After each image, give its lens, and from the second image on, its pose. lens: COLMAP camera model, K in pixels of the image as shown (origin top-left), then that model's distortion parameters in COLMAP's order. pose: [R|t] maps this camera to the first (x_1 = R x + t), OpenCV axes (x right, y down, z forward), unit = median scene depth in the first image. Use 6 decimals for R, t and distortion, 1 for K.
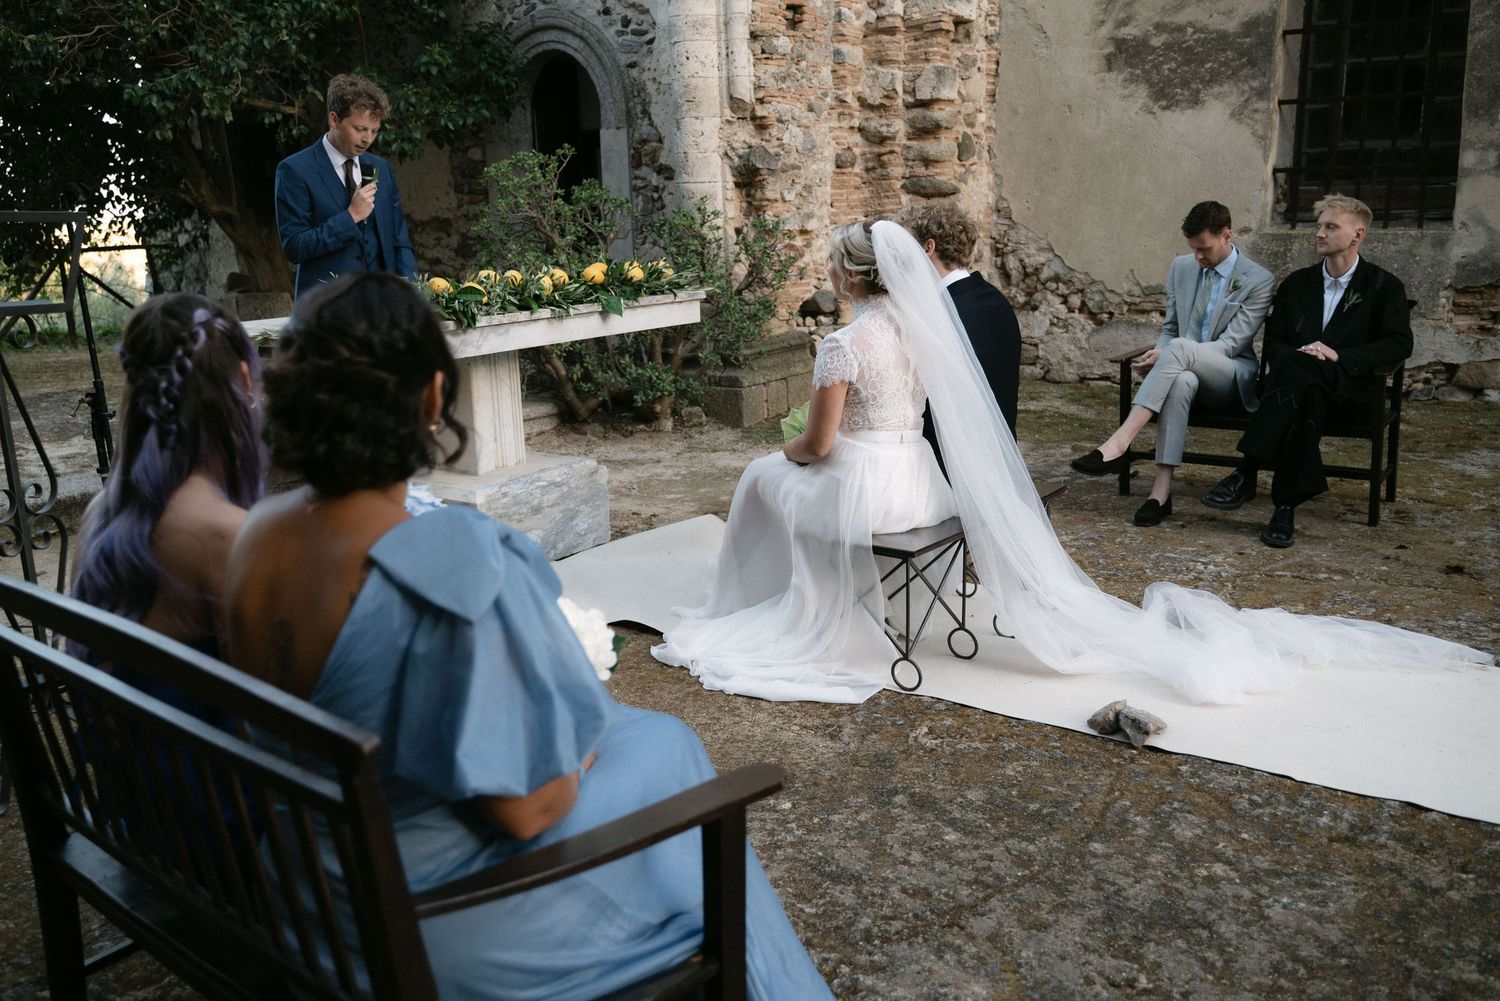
lens RADIAL K [[1225.3, 0, 762.4], [0, 1225.3, 493.4], [0, 0, 1]] dist [0.002191, -0.009067]
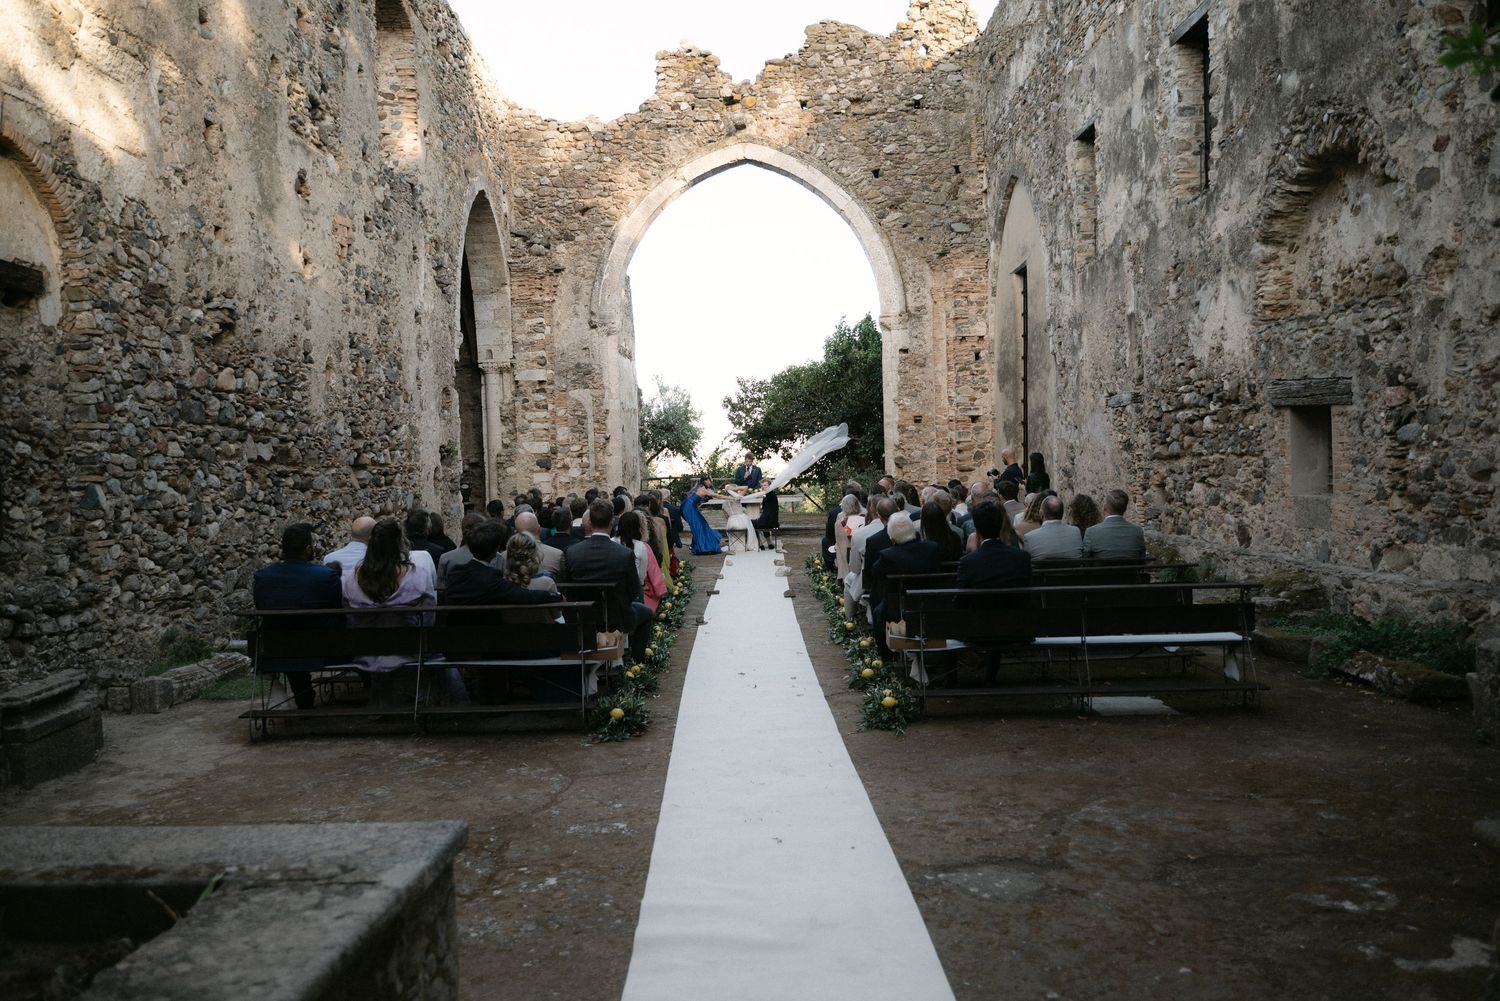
lens RADIAL K [[1225.3, 0, 775.0], [0, 1225.3, 499.1], [0, 0, 1]] dist [0.002191, -0.009067]
pose [[0.576537, 0.037959, -0.816189, 2.488210], [-0.180325, 0.980201, -0.081791, 0.171001], [0.796924, 0.194334, 0.571967, -1.173935]]
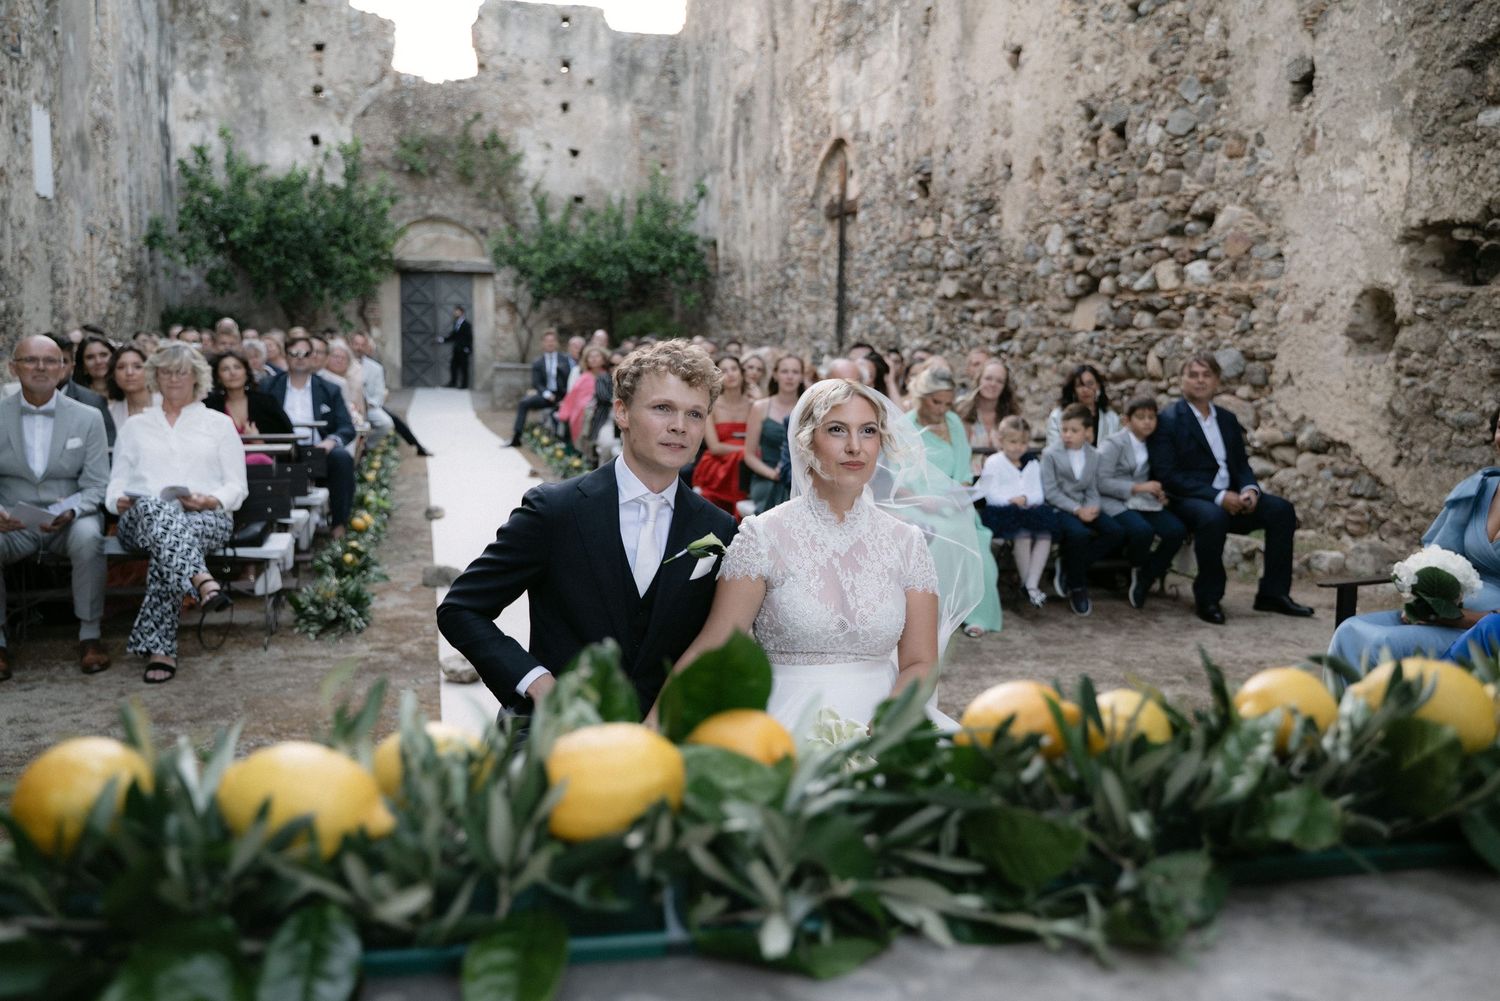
lens RADIAL K [[1335.0, 0, 748.4], [0, 1335.0, 508.3], [0, 0, 1]] dist [-0.008620, 0.003744]
pose [[-0.746698, -0.059906, 0.662460, -0.196612], [0.177599, 0.941825, 0.285351, -0.182471], [-0.641016, 0.330723, -0.692619, 0.718371]]
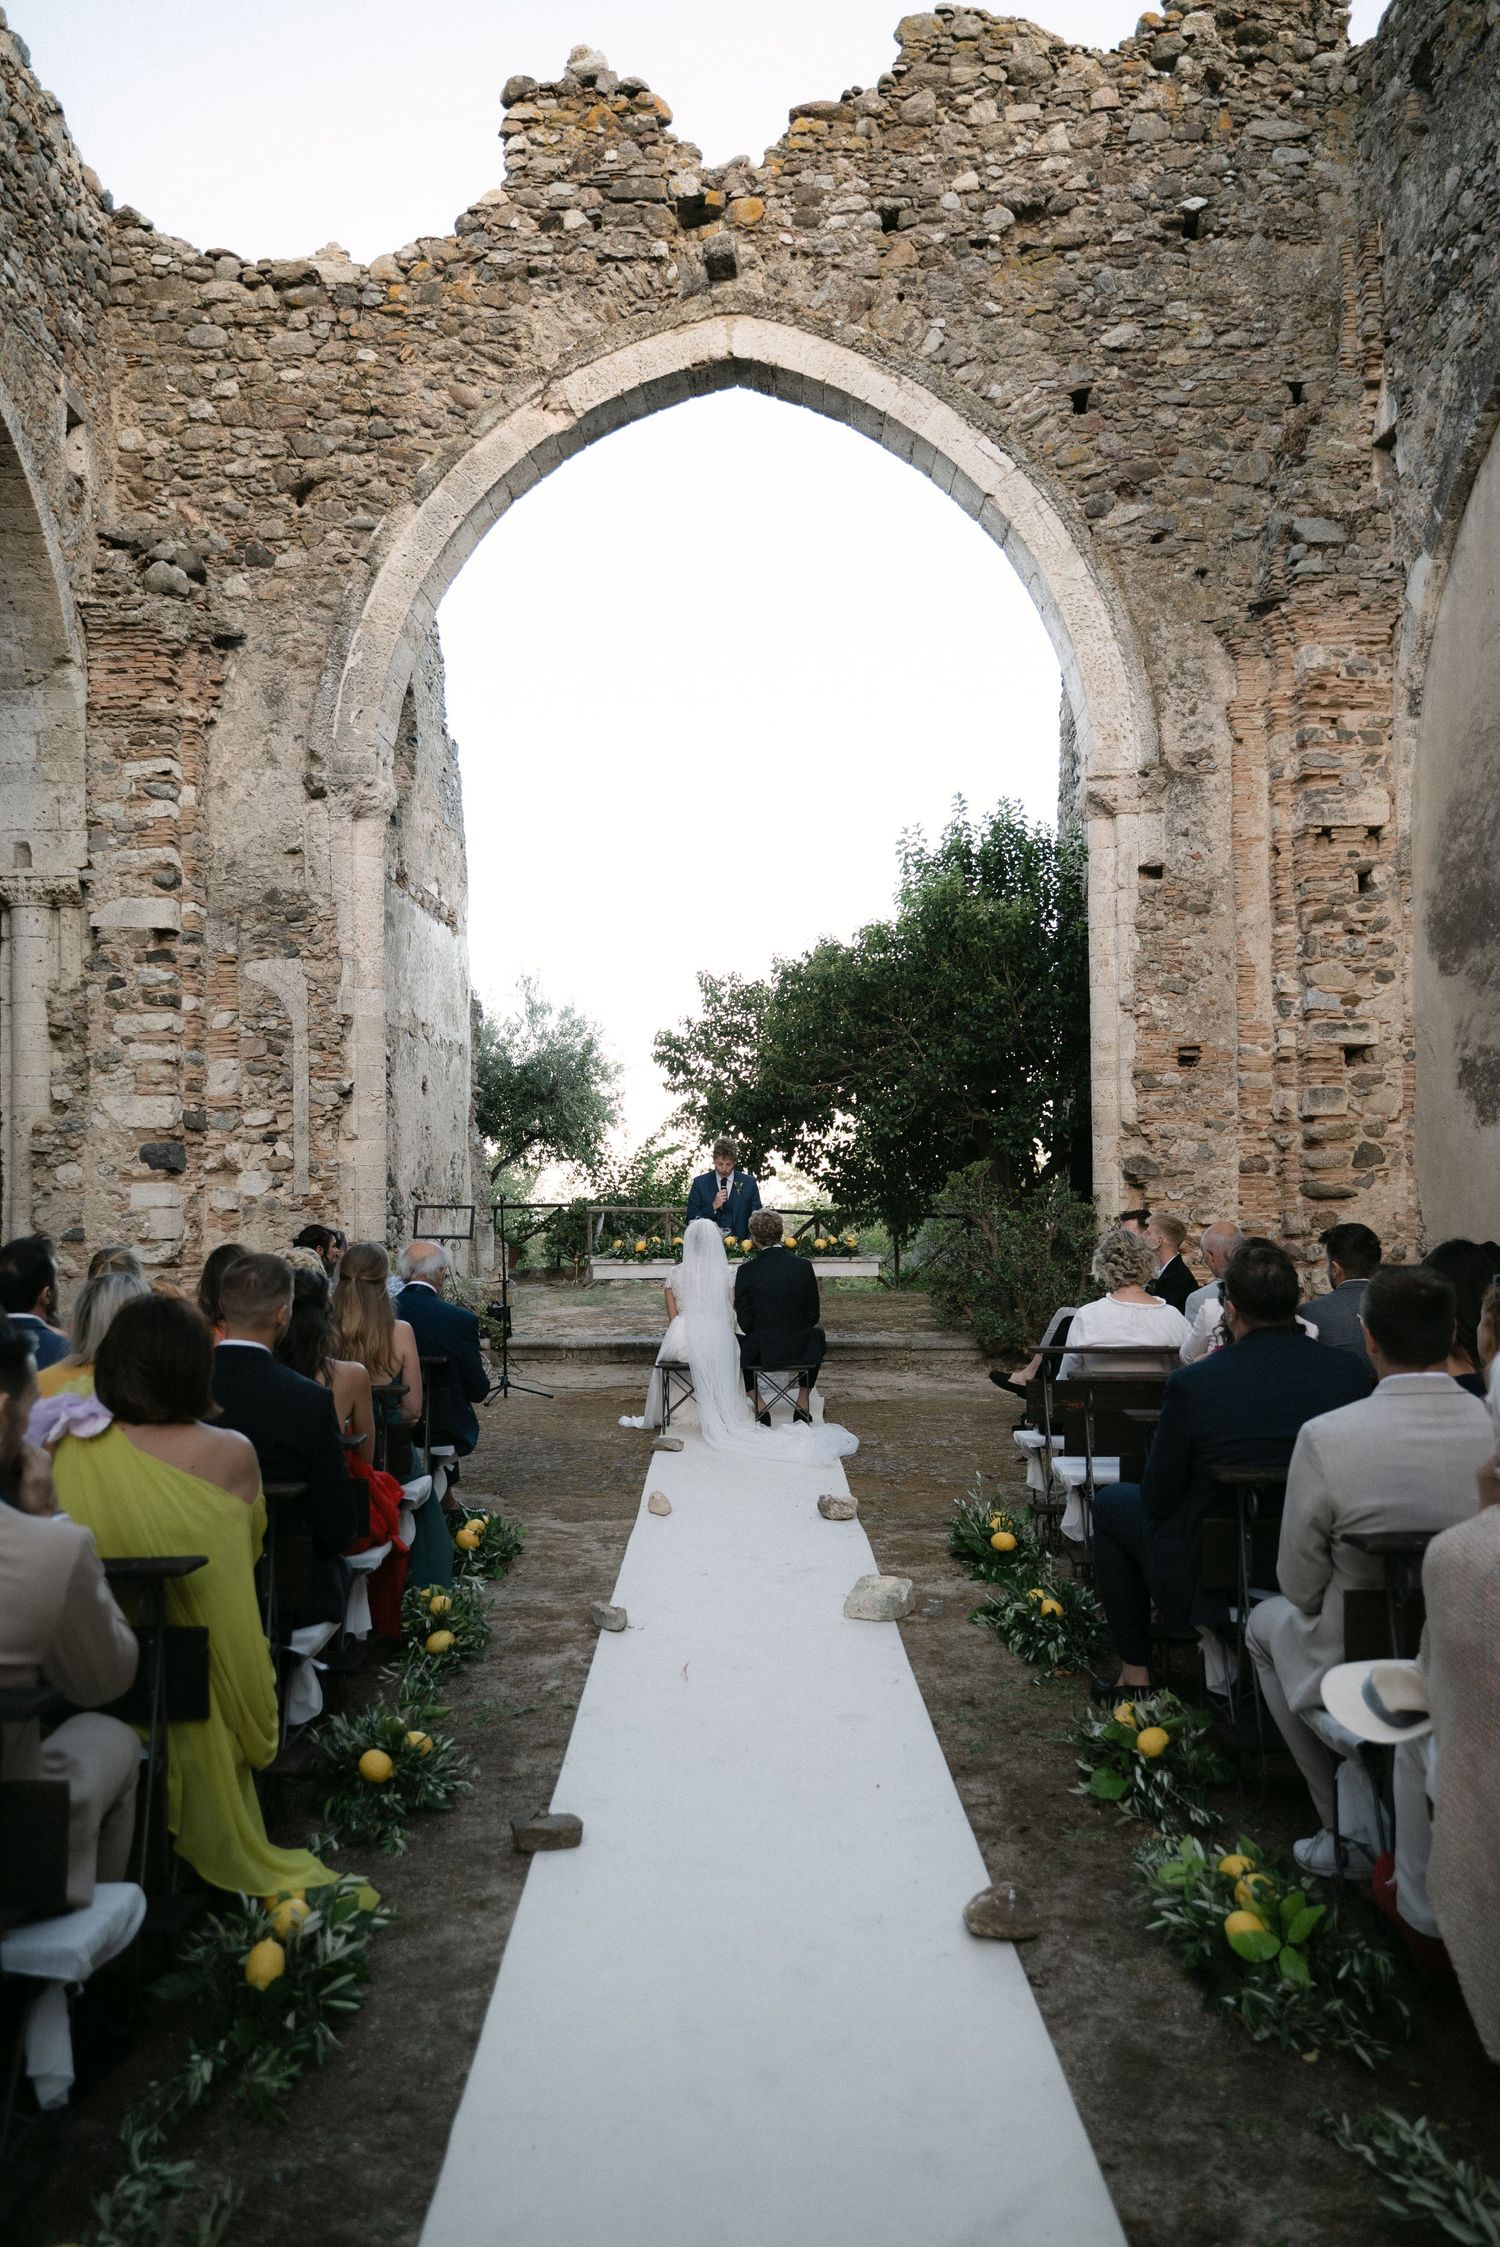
lens RADIAL K [[1835.6, 0, 754.6], [0, 1835.6, 1121.6], [0, 0, 1]] dist [0.002191, -0.009067]
pose [[0.578045, -0.005208, -0.815988, 1.250140], [-0.198262, 0.969118, -0.146634, 0.036674], [0.791553, 0.246541, 0.559162, -0.366289]]
